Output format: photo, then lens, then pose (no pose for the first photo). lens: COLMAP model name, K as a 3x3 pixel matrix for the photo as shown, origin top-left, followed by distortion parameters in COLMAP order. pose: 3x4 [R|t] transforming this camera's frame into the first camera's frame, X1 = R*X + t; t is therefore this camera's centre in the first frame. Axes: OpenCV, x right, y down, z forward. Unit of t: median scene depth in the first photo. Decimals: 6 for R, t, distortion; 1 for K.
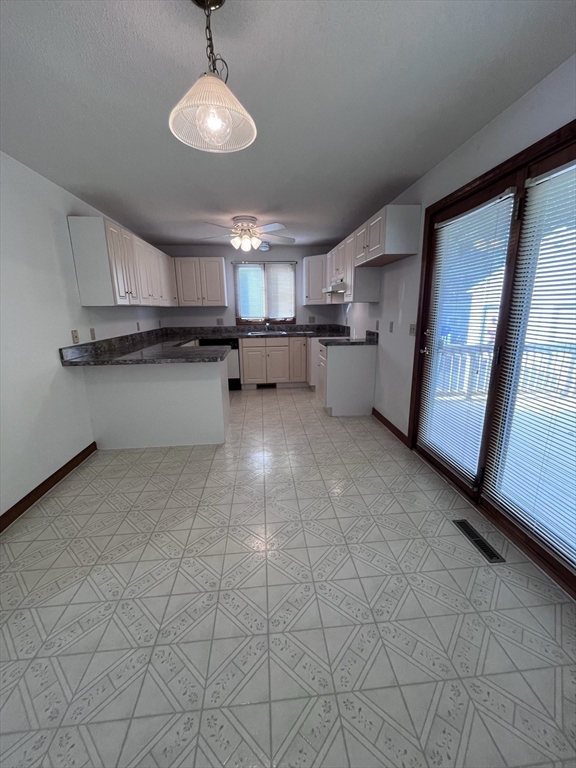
lens RADIAL K [[309.9, 0, 288.4], [0, 309.9, 384.0], [0, 0, 1]] dist [-0.003484, -0.000303]
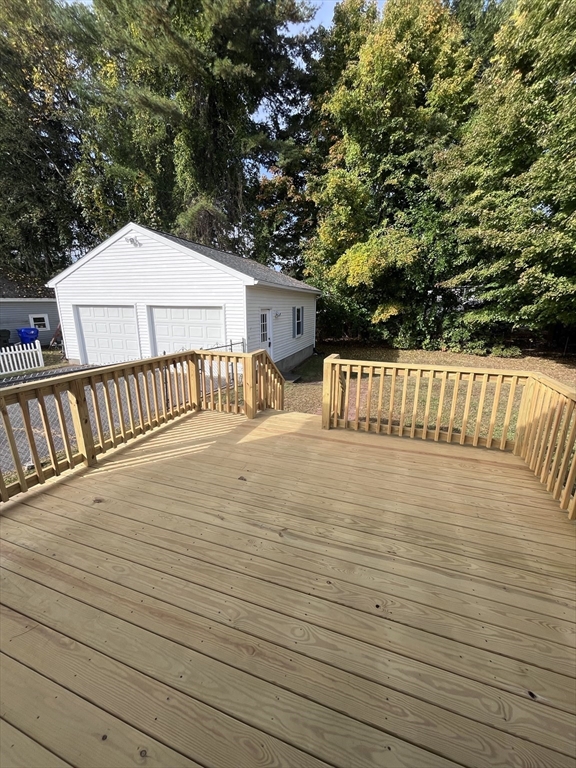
lens RADIAL K [[309.9, 0, 288.2], [0, 309.9, 383.7], [0, 0, 1]] dist [-0.003484, -0.000303]
pose [[0.414811, -0.210809, 0.885150, 0.407701], [0.203409, 0.969657, 0.135611, -0.168584], [-0.886880, 0.123795, 0.445105, 0.642156]]
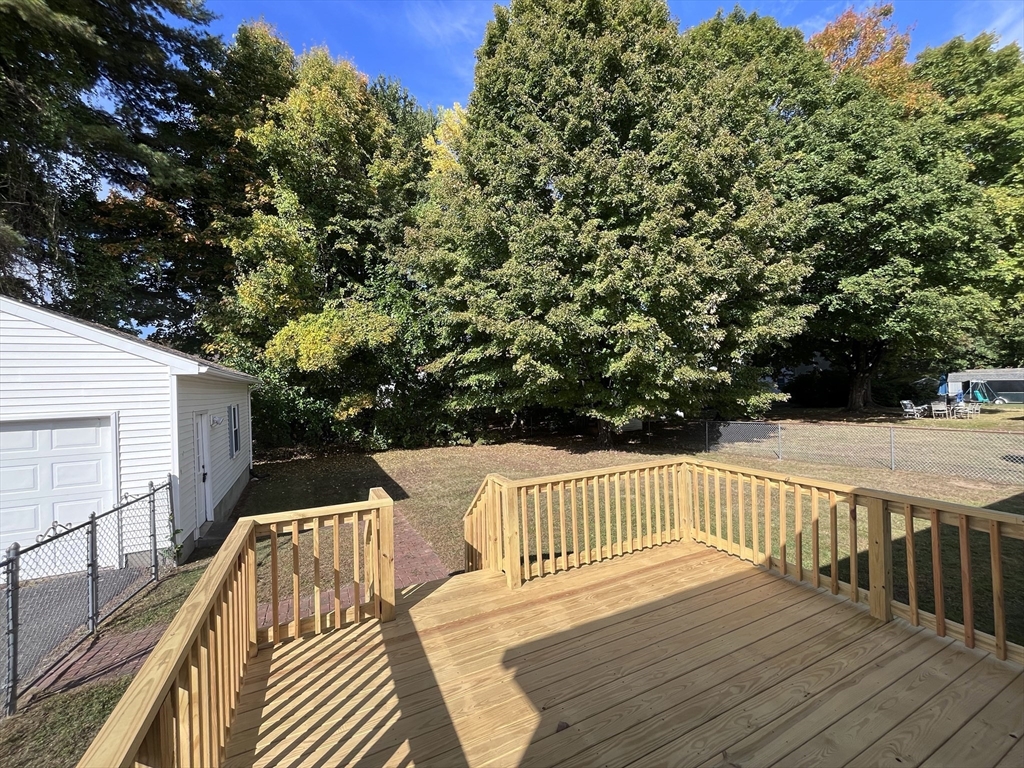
lens RADIAL K [[413.2, 0, 511.6], [0, 413.2, 383.8], [0, 0, 1]] dist [-0.003484, -0.000303]
pose [[-0.349296, 0.027640, 0.936605, 0.483571], [0.254891, 0.964674, 0.066590, -0.412825], [-0.901678, 0.261991, -0.344002, 1.374494]]
